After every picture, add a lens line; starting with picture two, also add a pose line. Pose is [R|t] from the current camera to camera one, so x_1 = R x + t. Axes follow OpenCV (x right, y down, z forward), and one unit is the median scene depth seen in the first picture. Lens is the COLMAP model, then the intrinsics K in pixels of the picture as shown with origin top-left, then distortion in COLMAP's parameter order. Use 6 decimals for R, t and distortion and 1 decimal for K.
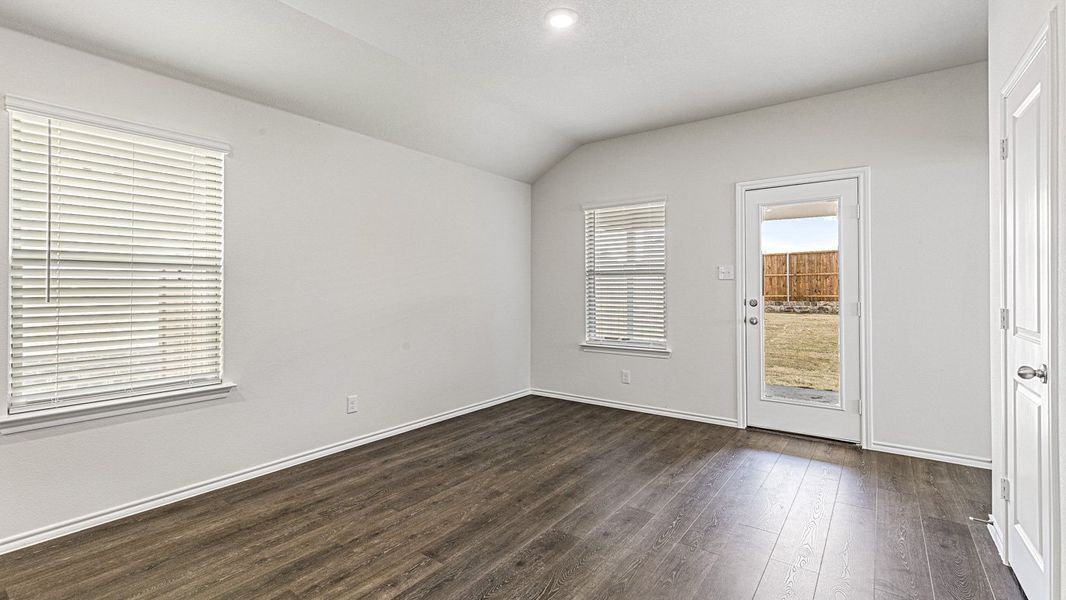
lens RADIAL K [[475.7, 0, 541.7], [0, 475.7, 294.5], [0, 0, 1]] dist [-0.002314, -0.003930]
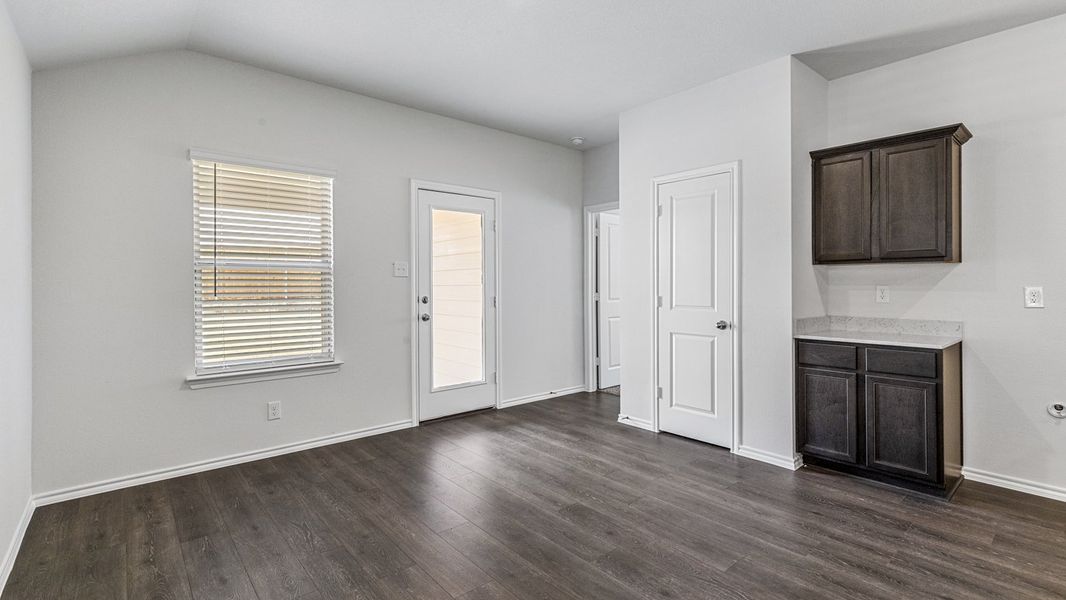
lens RADIAL K [[475.7, 0, 539.5], [0, 475.7, 288.3], [0, 0, 1]] dist [-0.002314, -0.003930]
pose [[0.231224, -0.007753, 0.972870, -0.574217], [0.014822, 0.999880, 0.004445, -0.009864], [-0.972788, 0.013392, 0.231311, 0.603414]]
